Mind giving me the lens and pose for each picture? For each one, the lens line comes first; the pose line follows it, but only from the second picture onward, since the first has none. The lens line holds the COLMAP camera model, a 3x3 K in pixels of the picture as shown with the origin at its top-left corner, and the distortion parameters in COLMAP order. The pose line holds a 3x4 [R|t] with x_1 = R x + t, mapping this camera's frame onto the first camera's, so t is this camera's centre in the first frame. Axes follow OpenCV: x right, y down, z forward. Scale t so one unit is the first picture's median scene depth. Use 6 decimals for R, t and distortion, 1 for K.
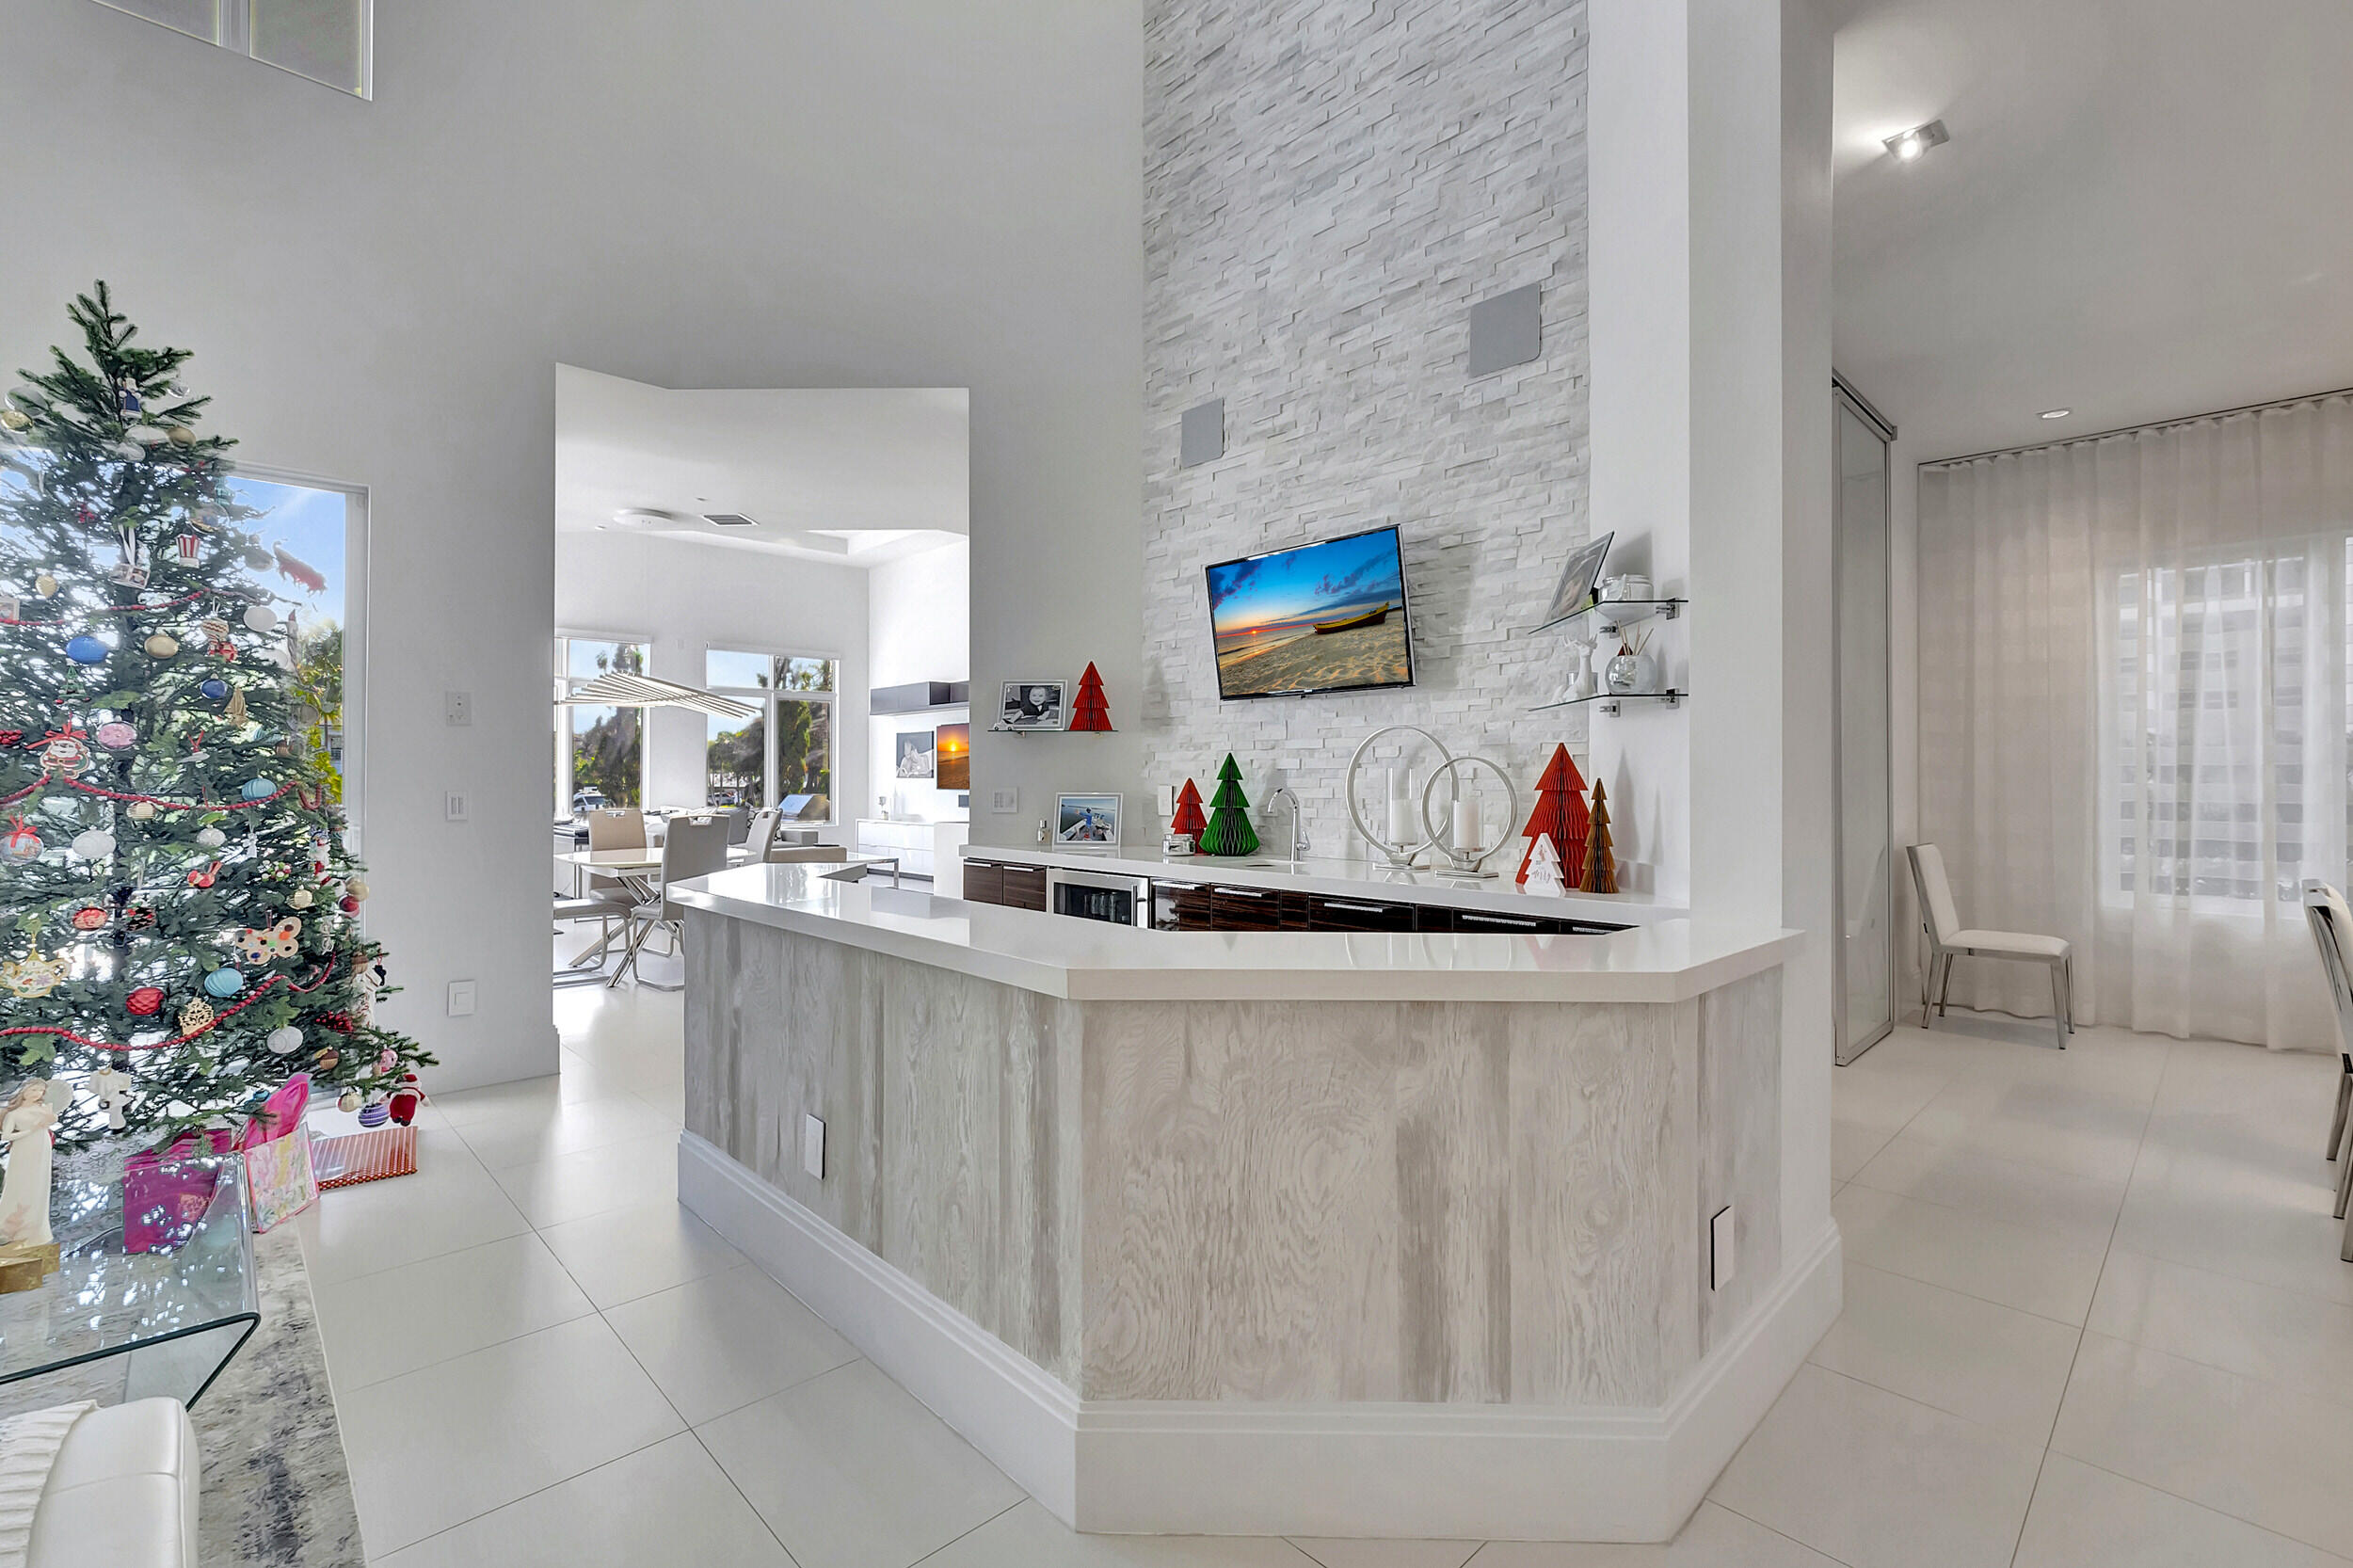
lens RADIAL K [[1046.6, 0, 1176.6], [0, 1046.6, 770.4], [0, 0, 1]] dist [-0.001937, 0.000805]
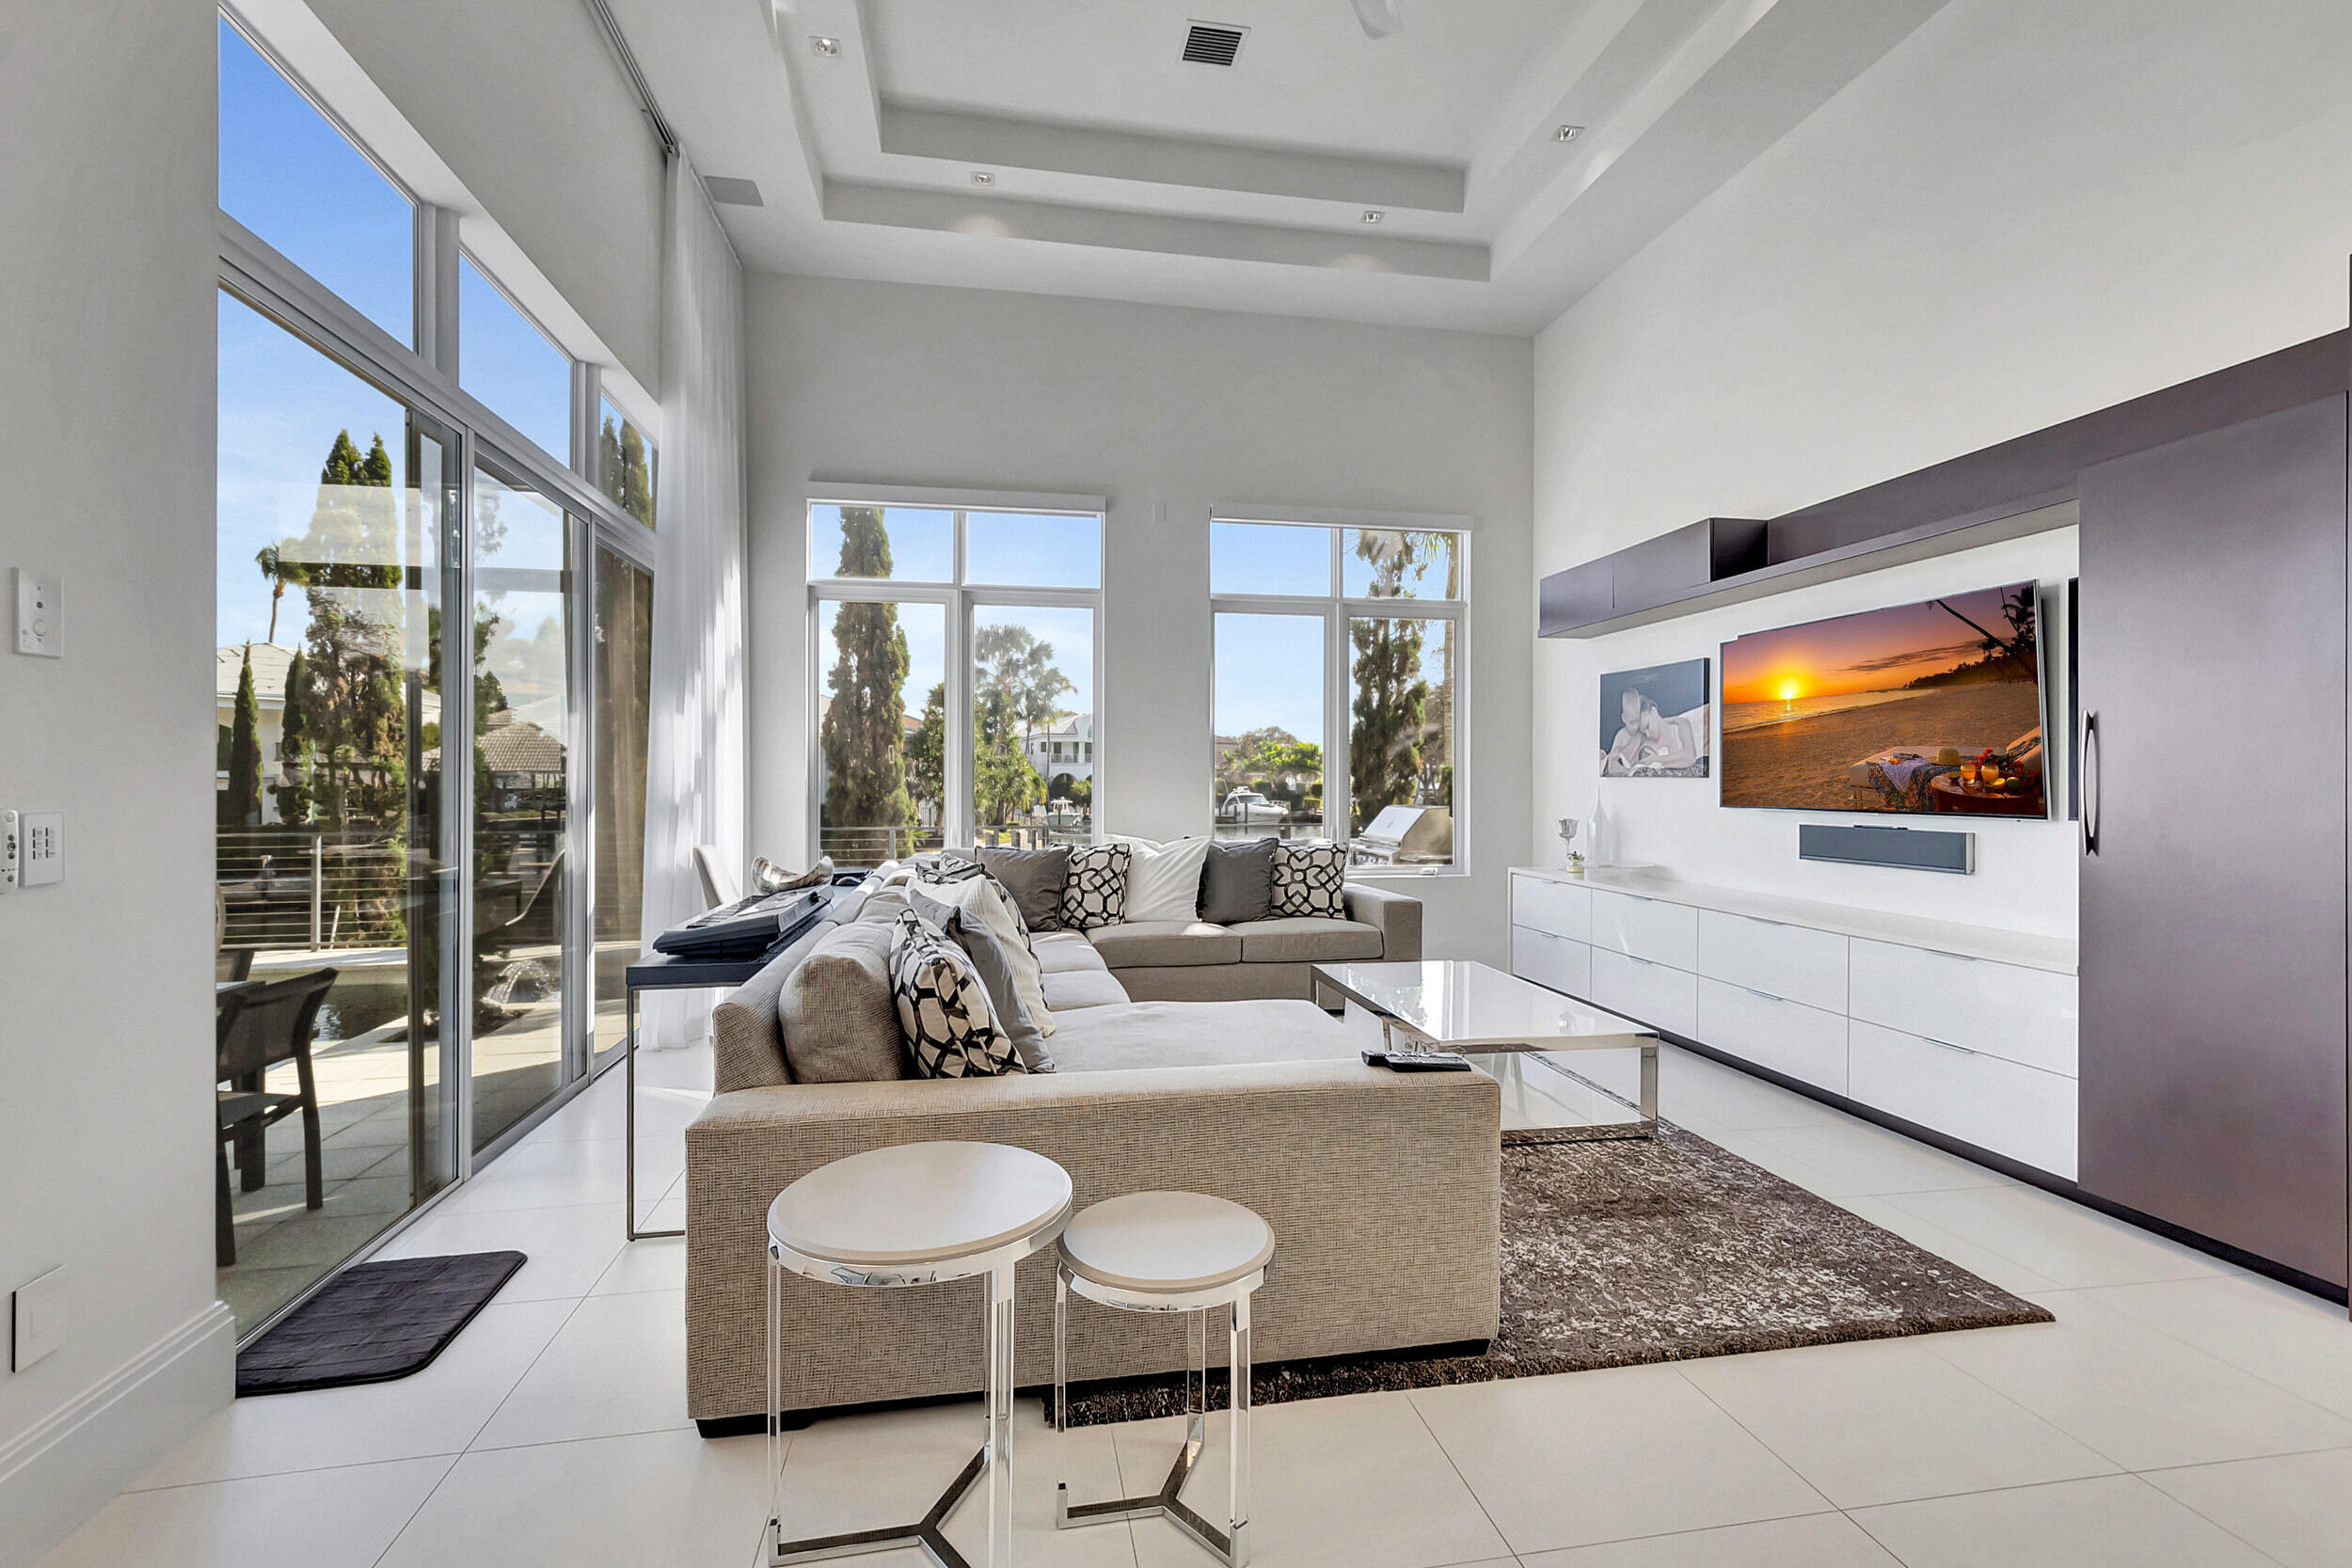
lens RADIAL K [[1046.1, 0, 1172.5], [0, 1046.1, 776.6], [0, 0, 1]] dist [-0.001937, 0.000805]
pose [[0.831223, 0.001975, -0.555936, -0.178759], [0.000423, 0.999991, 0.004185, 0.005246], [0.555940, -0.003713, 0.831214, 0.553627]]
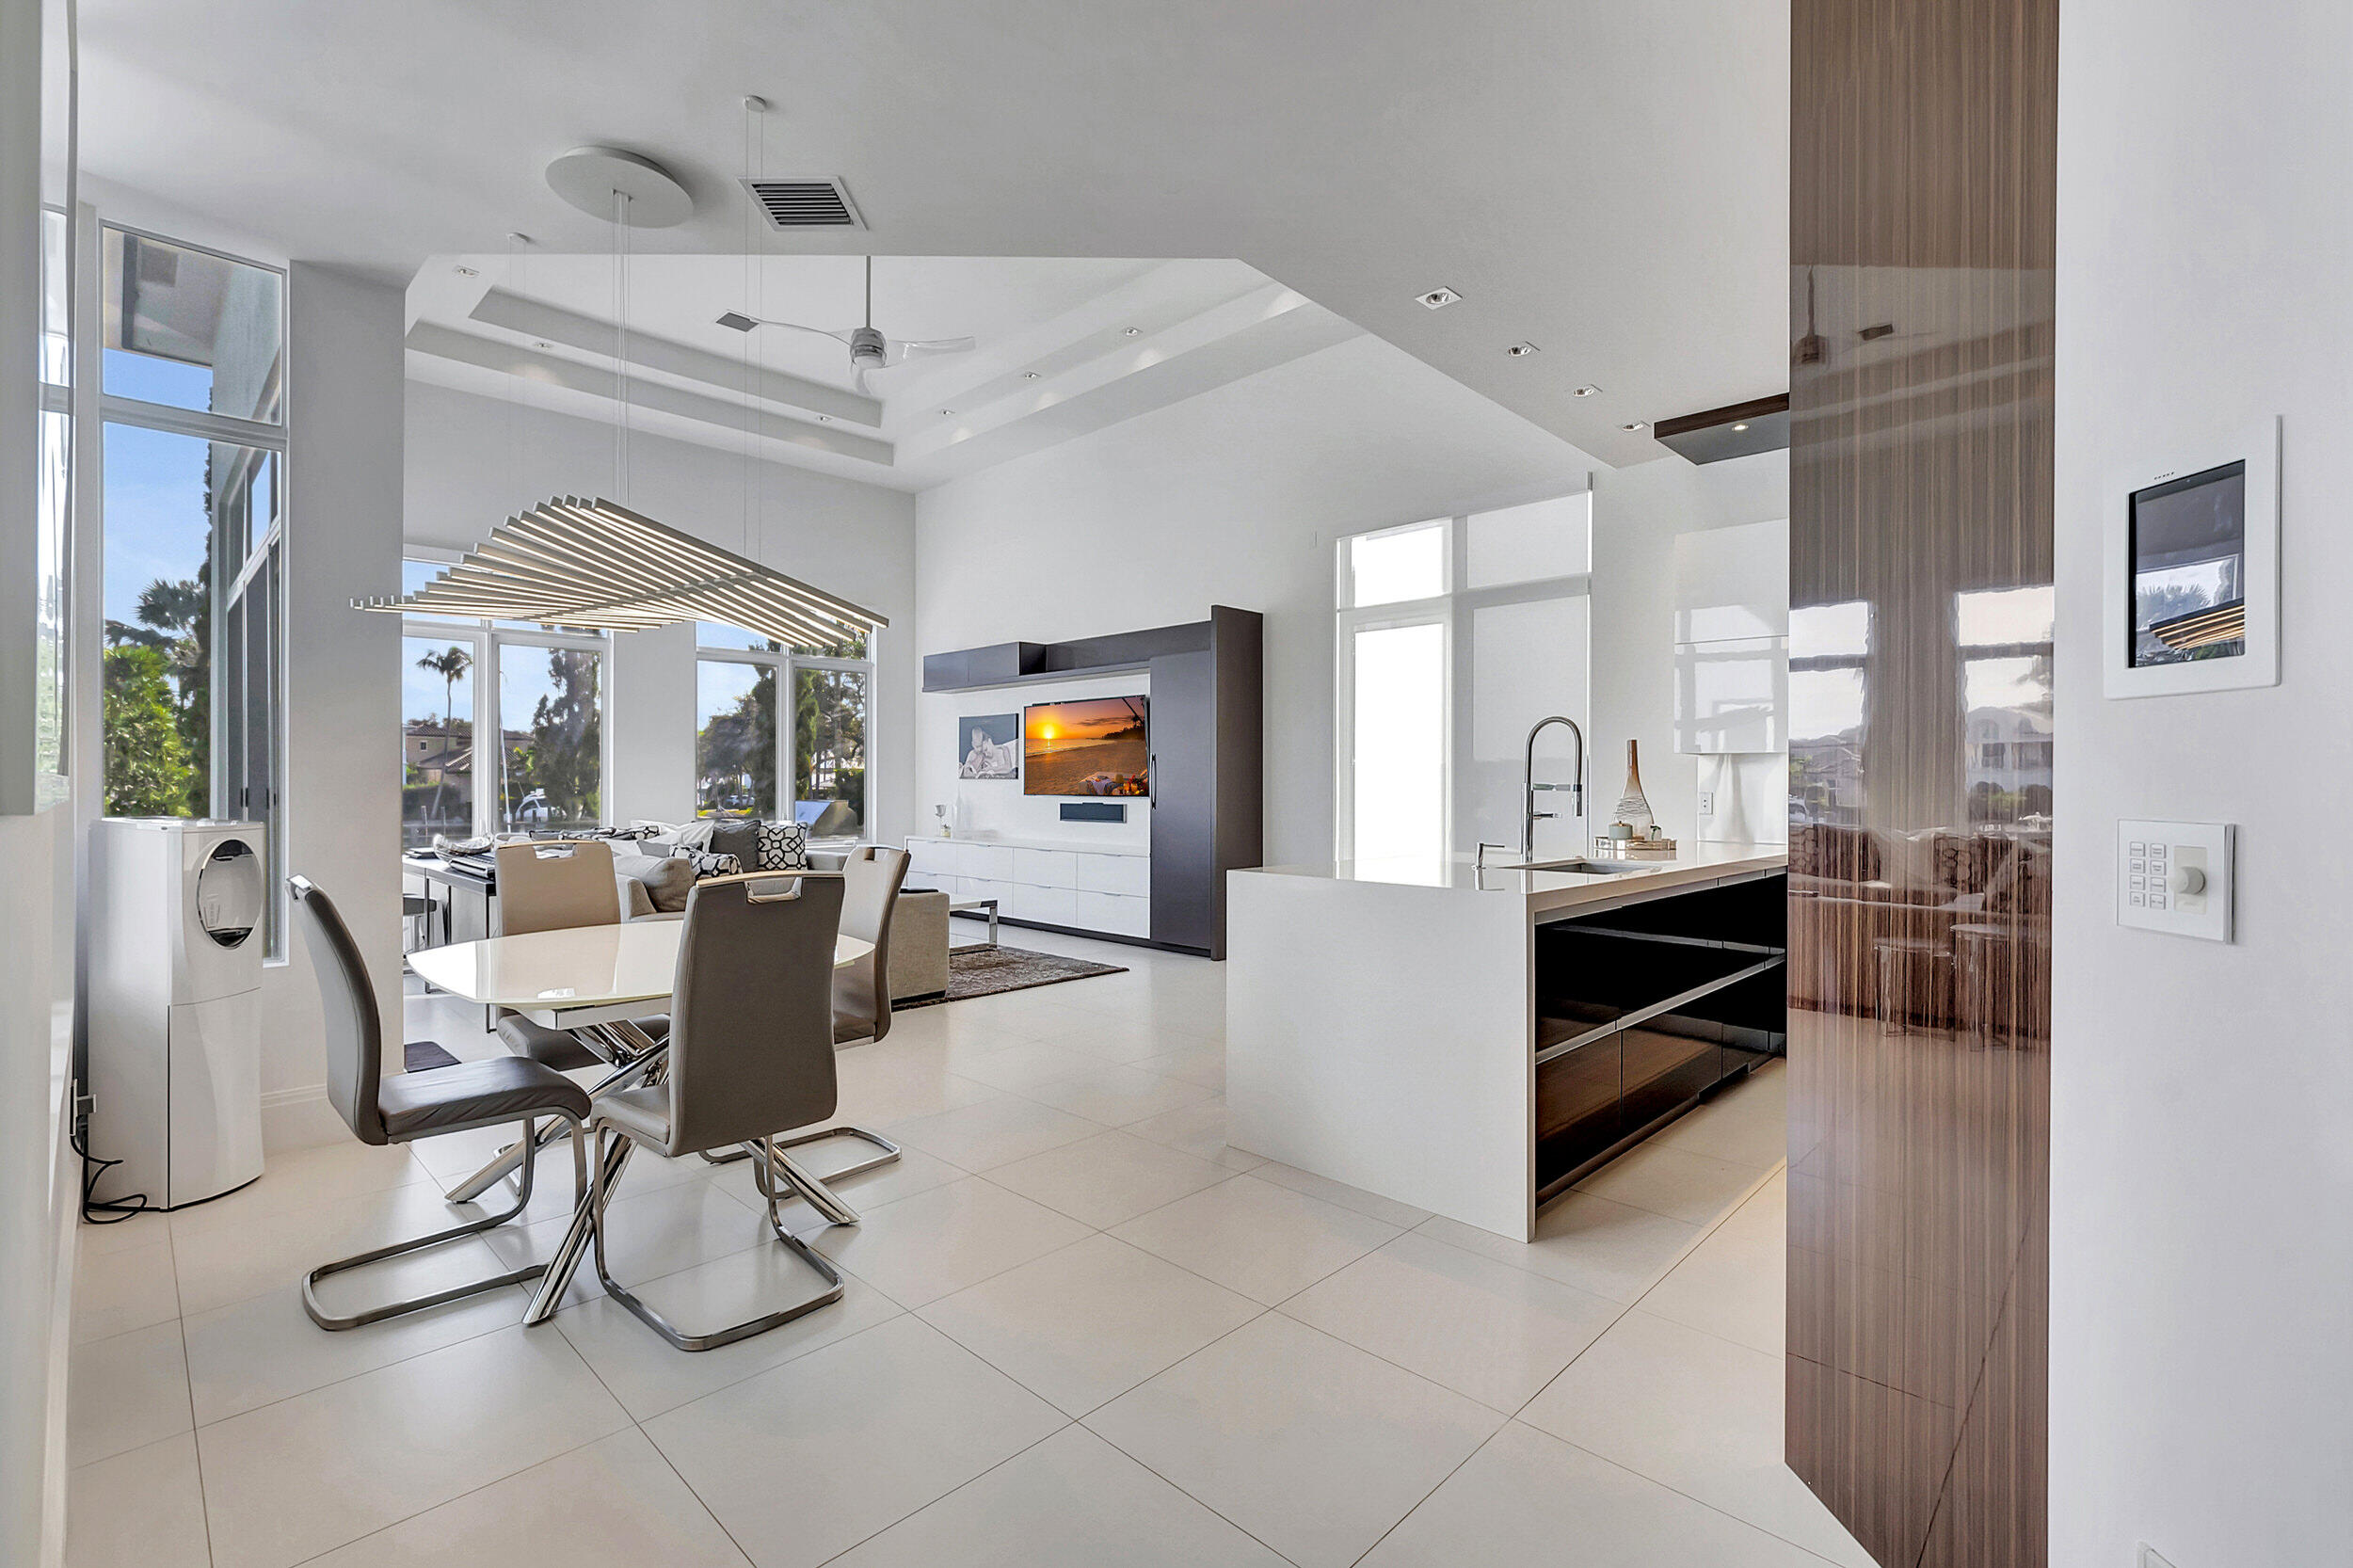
lens RADIAL K [[1046.6, 0, 1170.1], [0, 1046.6, 783.0], [0, 0, 1]] dist [-0.001937, 0.000805]
pose [[0.999592, 0.000454, 0.028559, -0.147214], [-0.000743, 0.999949, 0.010111, 0.002647], [-0.028553, -0.010128, 0.999541, 0.281351]]
